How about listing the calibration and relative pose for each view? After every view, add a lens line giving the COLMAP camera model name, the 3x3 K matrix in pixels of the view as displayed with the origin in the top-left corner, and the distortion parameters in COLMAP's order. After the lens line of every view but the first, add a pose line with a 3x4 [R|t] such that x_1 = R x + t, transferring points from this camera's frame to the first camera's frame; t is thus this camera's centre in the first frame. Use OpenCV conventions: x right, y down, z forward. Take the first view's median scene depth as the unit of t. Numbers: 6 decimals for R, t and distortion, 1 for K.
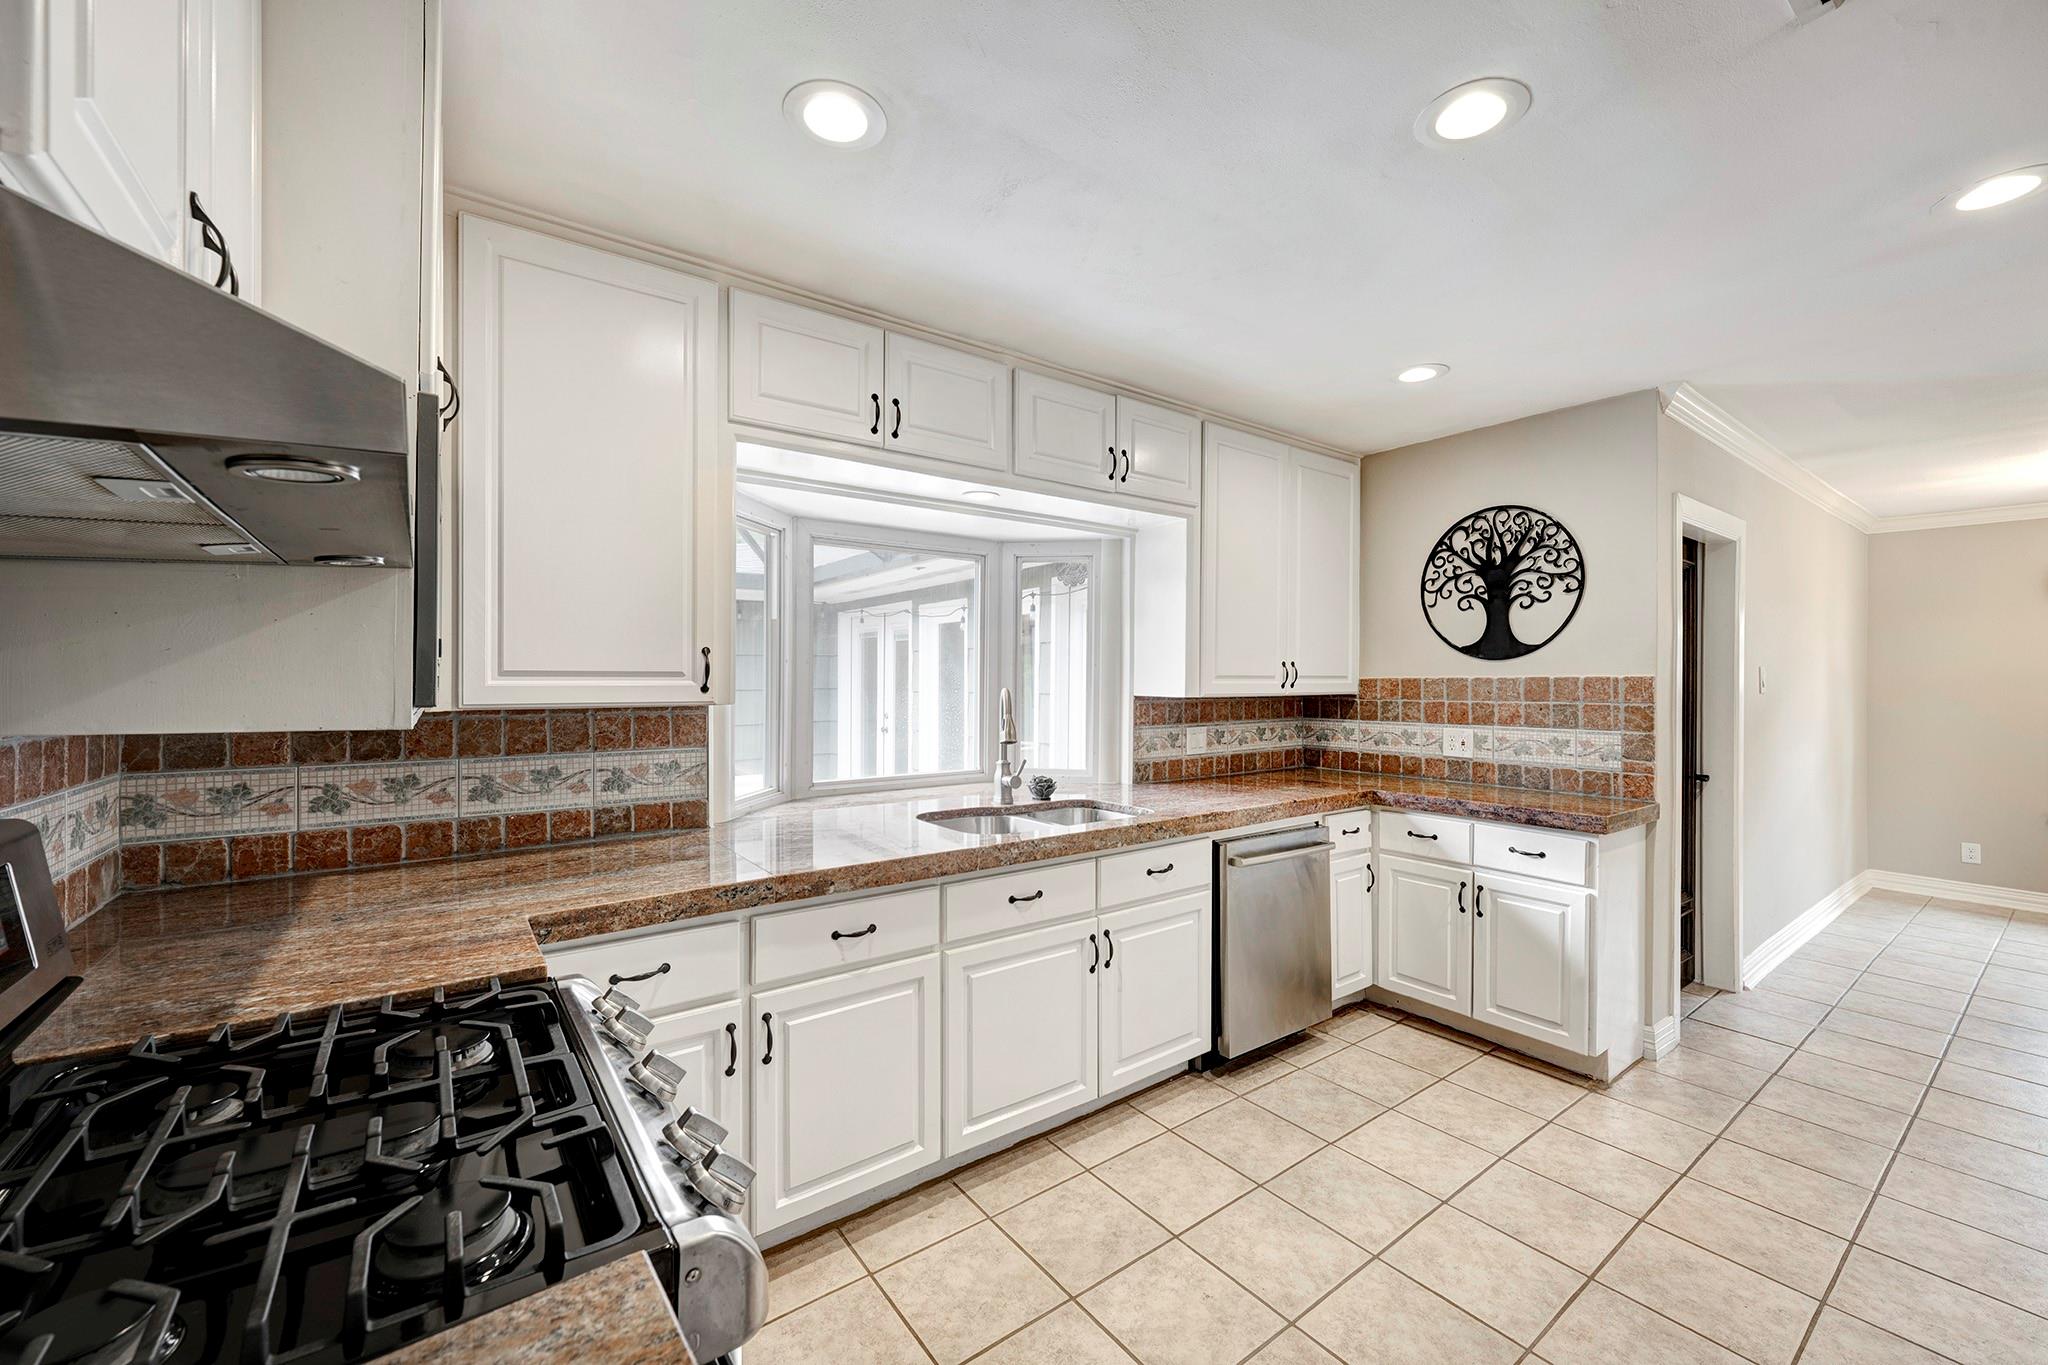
lens RADIAL K [[863.7, 0, 988.9], [0, 863.7, 678.5], [0, 0, 1]] dist [-0.002357, 0.001412]
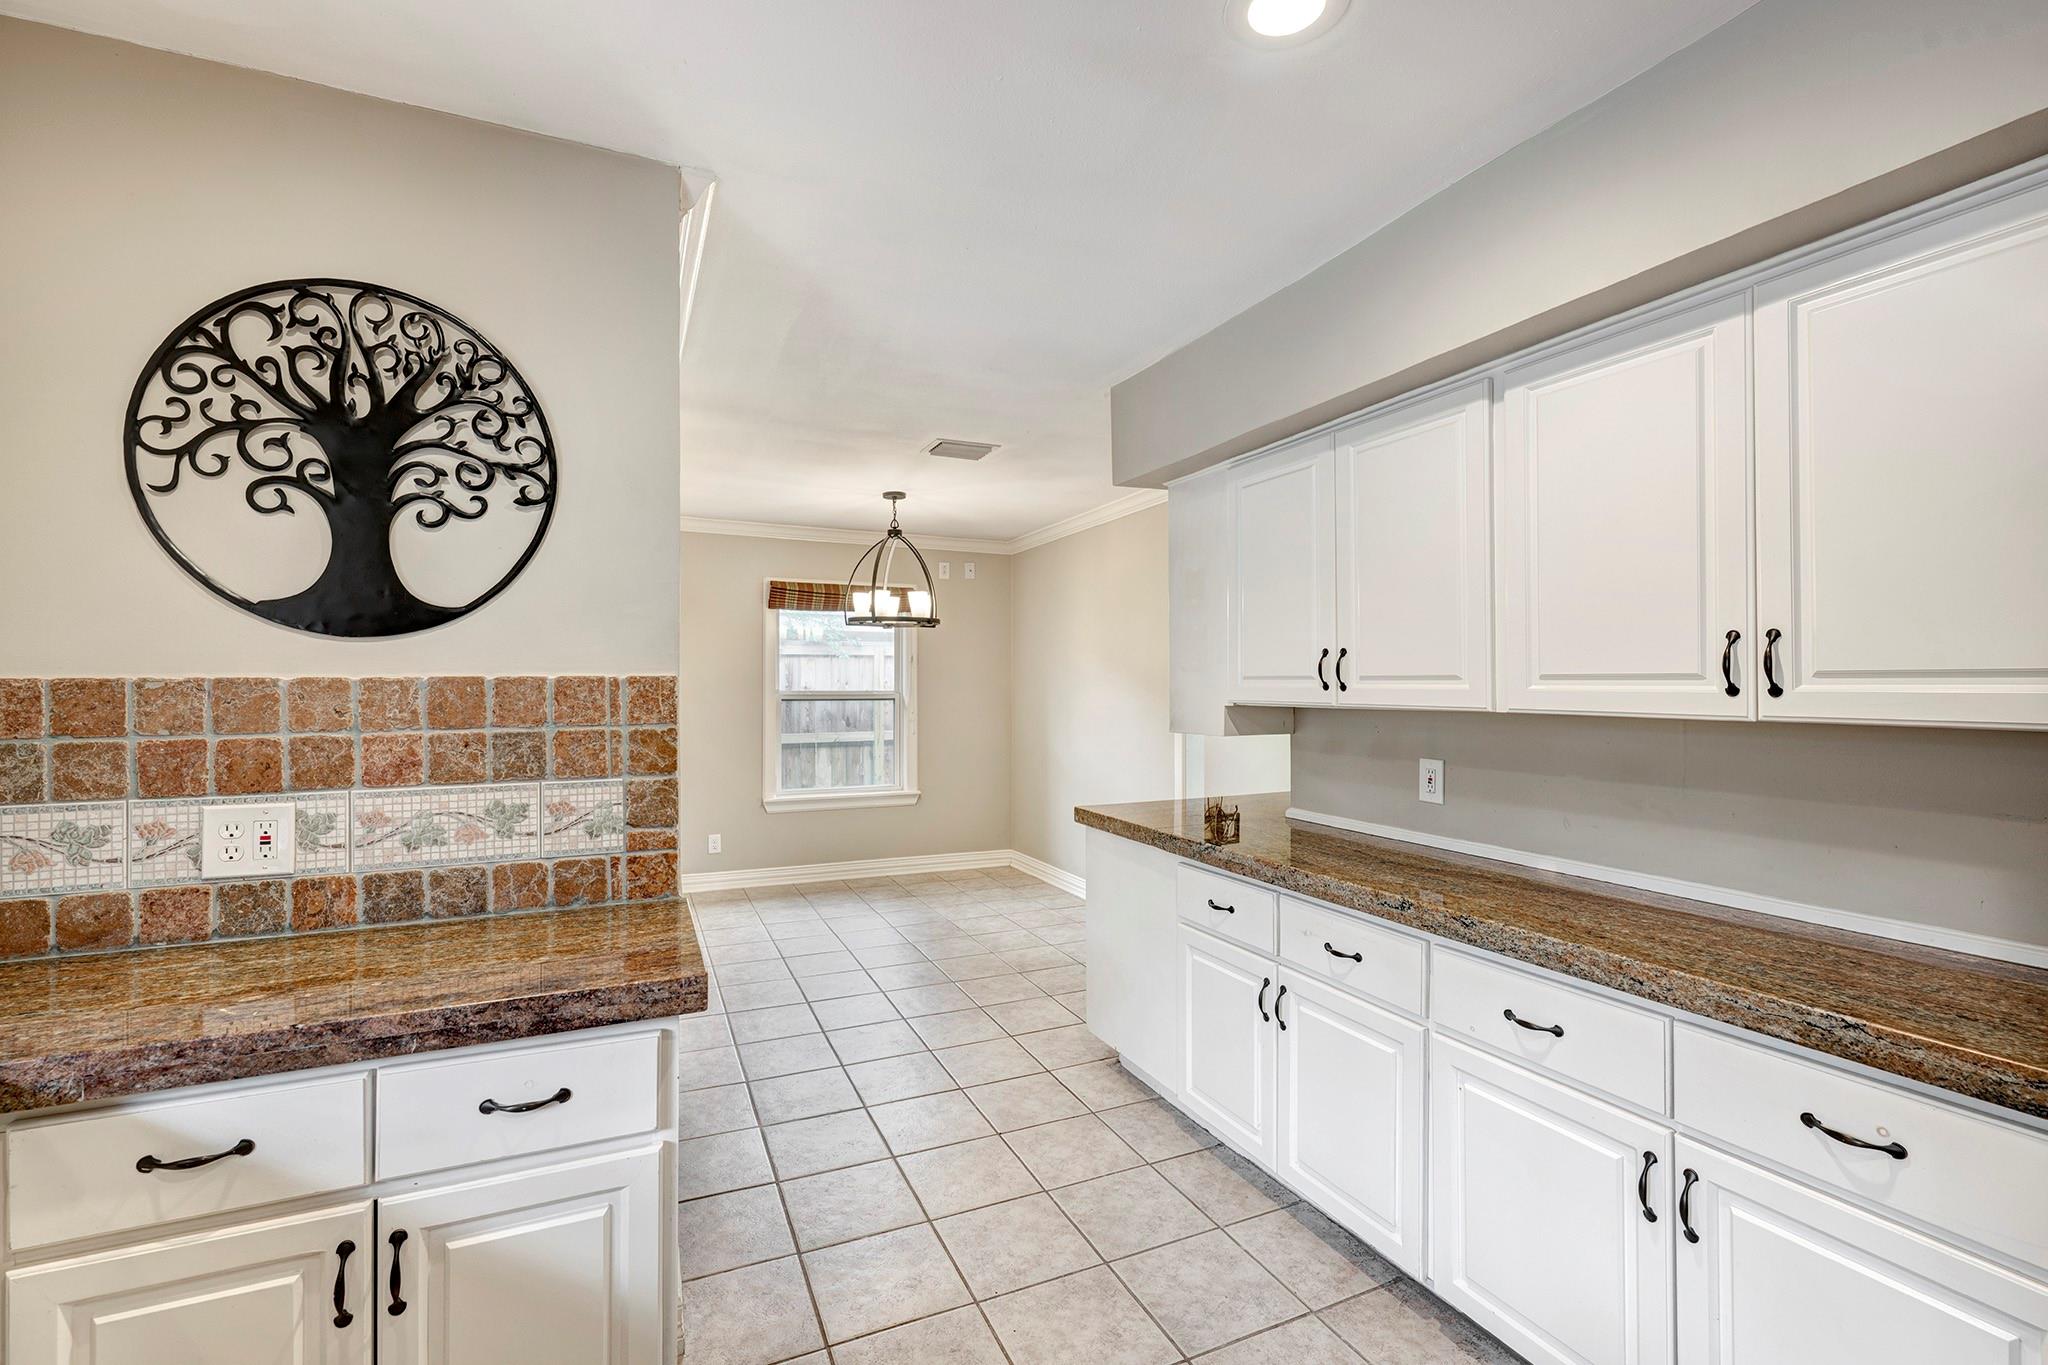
lens RADIAL K [[886.7, 0, 1037.9], [0, 886.7, 684.2], [0, 0, 1]] dist [0.002507, -0.001224]
pose [[0.199335, -0.003739, 0.979924, 0.213659], [0.001243, 0.999993, 0.003563, 0.000904], [-0.979931, 0.000508, 0.199338, 0.561929]]
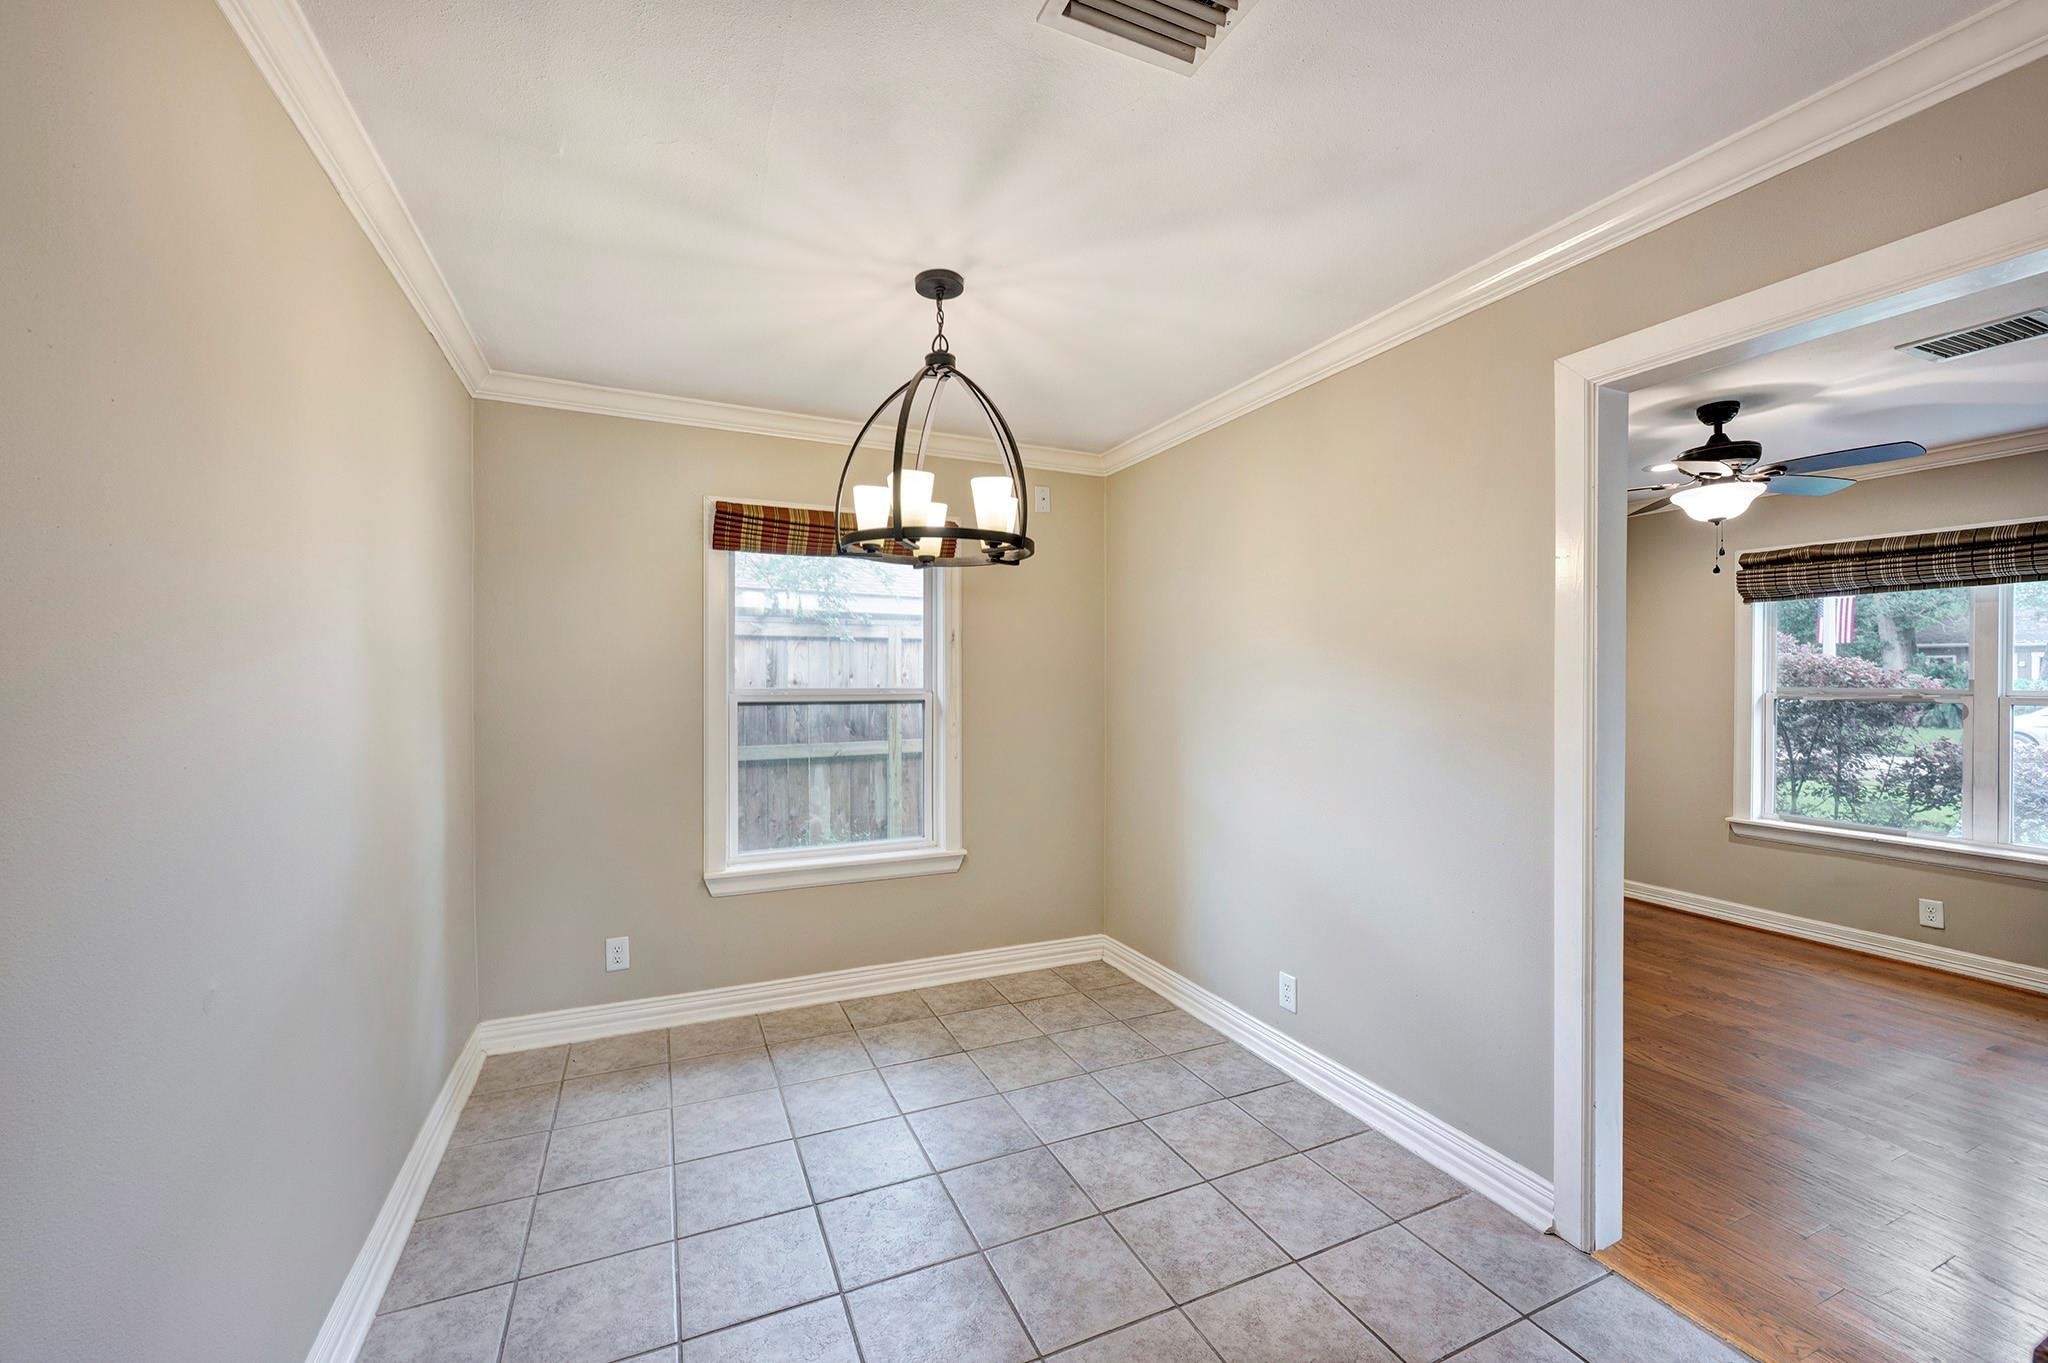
lens RADIAL K [[832.6, 0, 1030.1], [0, 832.6, 680.3], [0, 0, 1]] dist [-0.002440, -0.000029]
pose [[0.207441, -0.006730, 0.978224, 0.451783], [0.002683, 0.999976, 0.006311, 0.001994], [-0.978244, 0.001316, 0.207454, 0.661546]]
